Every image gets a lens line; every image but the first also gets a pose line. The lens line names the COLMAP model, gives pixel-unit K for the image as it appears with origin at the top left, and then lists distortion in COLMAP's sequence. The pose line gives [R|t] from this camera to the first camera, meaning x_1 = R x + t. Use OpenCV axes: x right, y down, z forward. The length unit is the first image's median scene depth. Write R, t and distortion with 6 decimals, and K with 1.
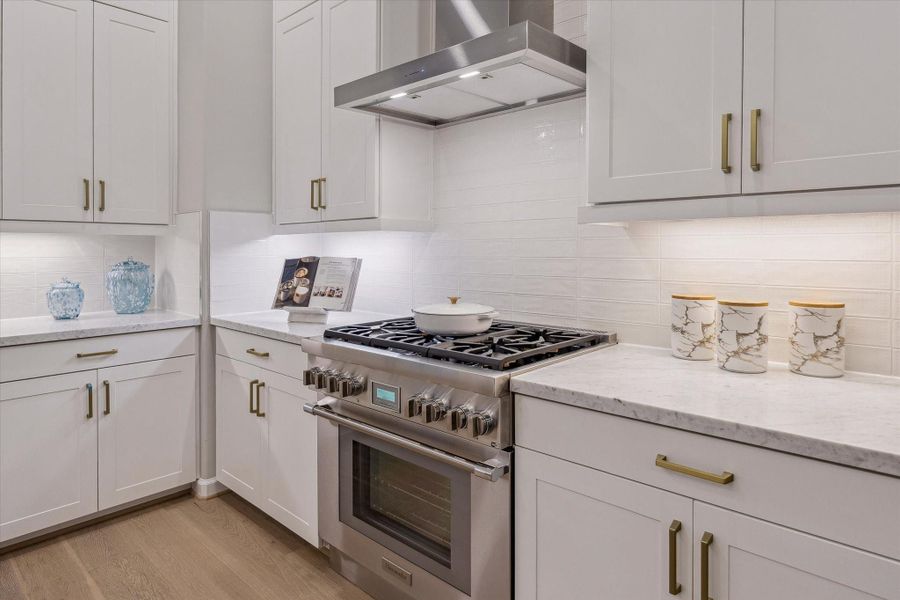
lens RADIAL K [[544.1, 0, 453.4], [0, 544.1, 252.8], [0, 0, 1]] dist [0.000611, 0.002281]
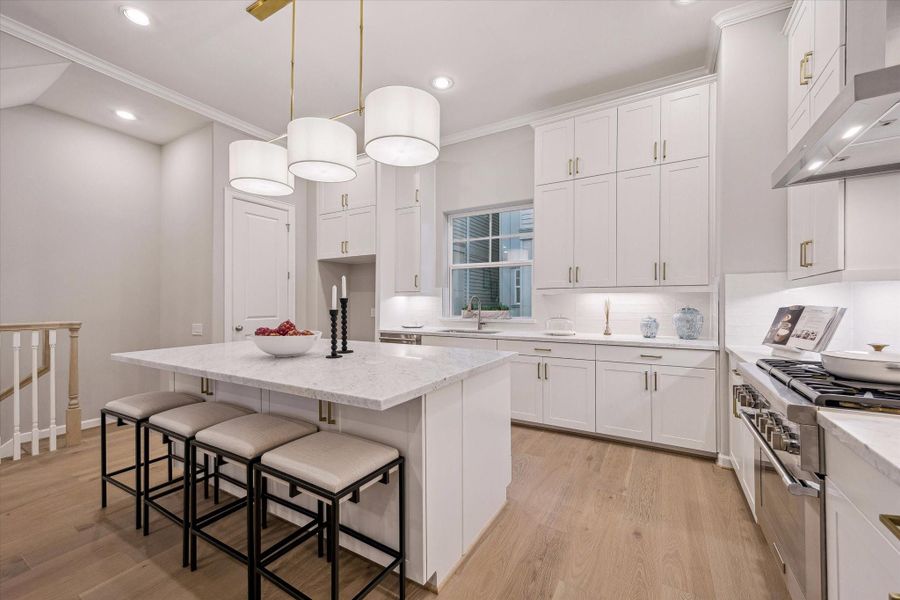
lens RADIAL K [[357.4, 0, 448.8], [0, 357.4, 301.8], [0, 0, 1]] dist [0.003813, 0.000254]
pose [[0.213353, -0.001570, -0.976974, 0.373122], [-0.010282, 0.999940, -0.003852, 0.010042], [0.976921, 0.010867, 0.213324, 0.059047]]
